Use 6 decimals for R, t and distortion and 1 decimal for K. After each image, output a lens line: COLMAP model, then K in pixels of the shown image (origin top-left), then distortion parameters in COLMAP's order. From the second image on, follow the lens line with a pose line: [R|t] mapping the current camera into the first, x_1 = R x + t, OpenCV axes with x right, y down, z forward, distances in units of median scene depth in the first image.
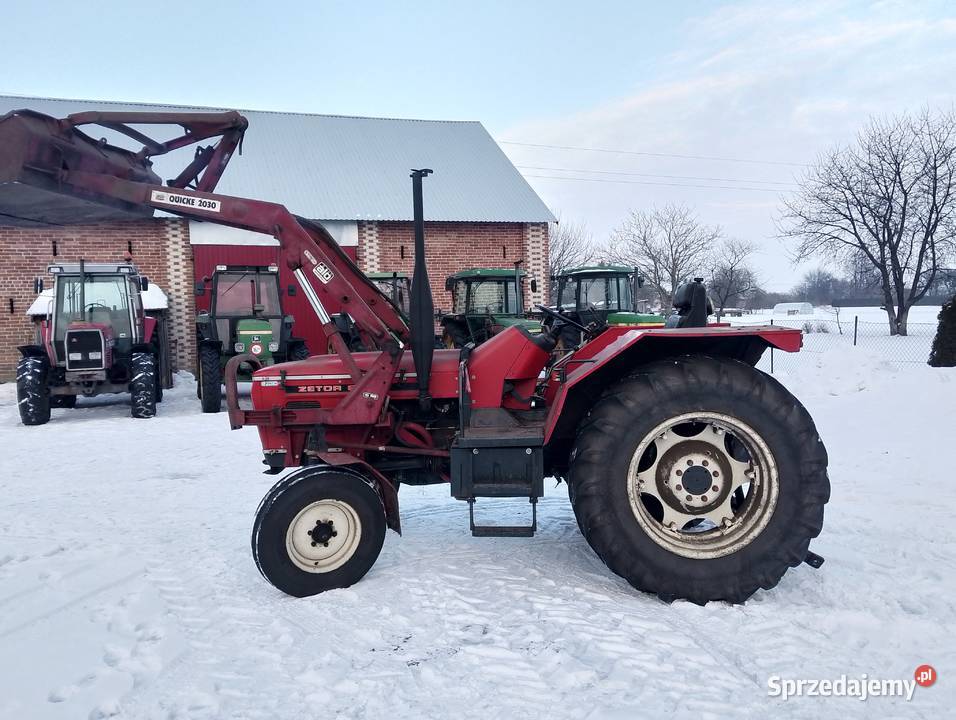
lens RADIAL K [[775.8, 0, 477.9], [0, 775.8, 356.9], [0, 0, 1]] dist [0.098011, -0.198944]
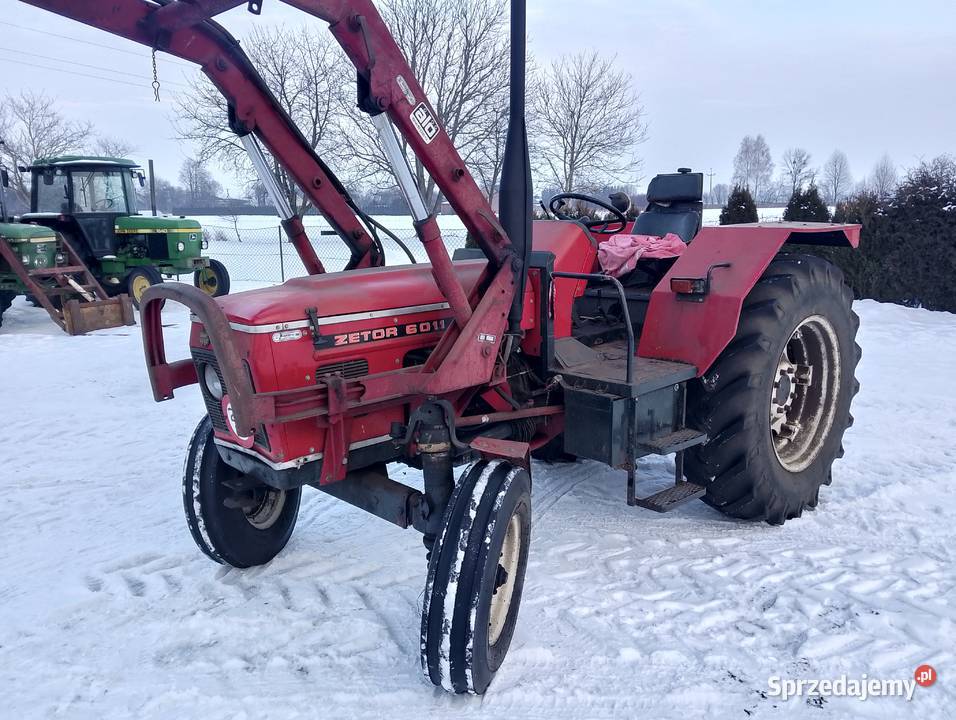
lens RADIAL K [[772.4, 0, 474.1], [0, 772.4, 359.1], [0, 0, 1]] dist [0.065556, -0.136525]
pose [[0.690797, -0.124372, 0.712272, -0.580211], [0.039094, 0.990079, 0.134965, -0.015957], [-0.721991, -0.065388, 0.688805, 0.586415]]
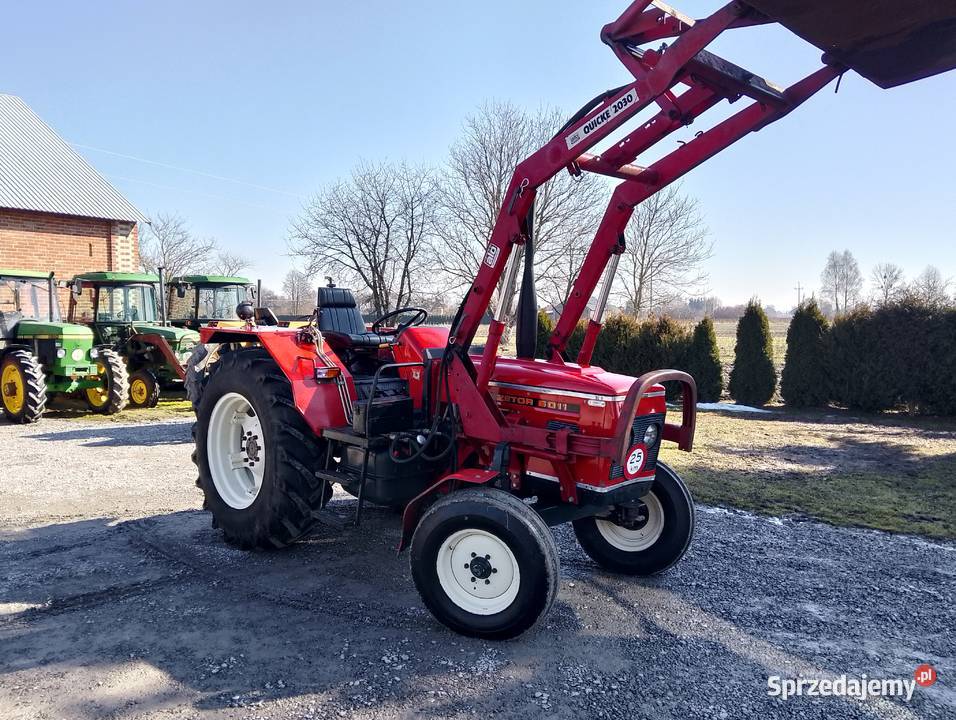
lens RADIAL K [[775.8, 0, 477.9], [0, 775.8, 356.9], [0, 0, 1]] dist [0.098011, -0.198944]
pose [[0.763908, -0.009496, 0.645256, -0.927146], [0.021351, 0.999716, -0.010564, 0.035290], [-0.644972, 0.021847, 0.763894, 0.086895]]
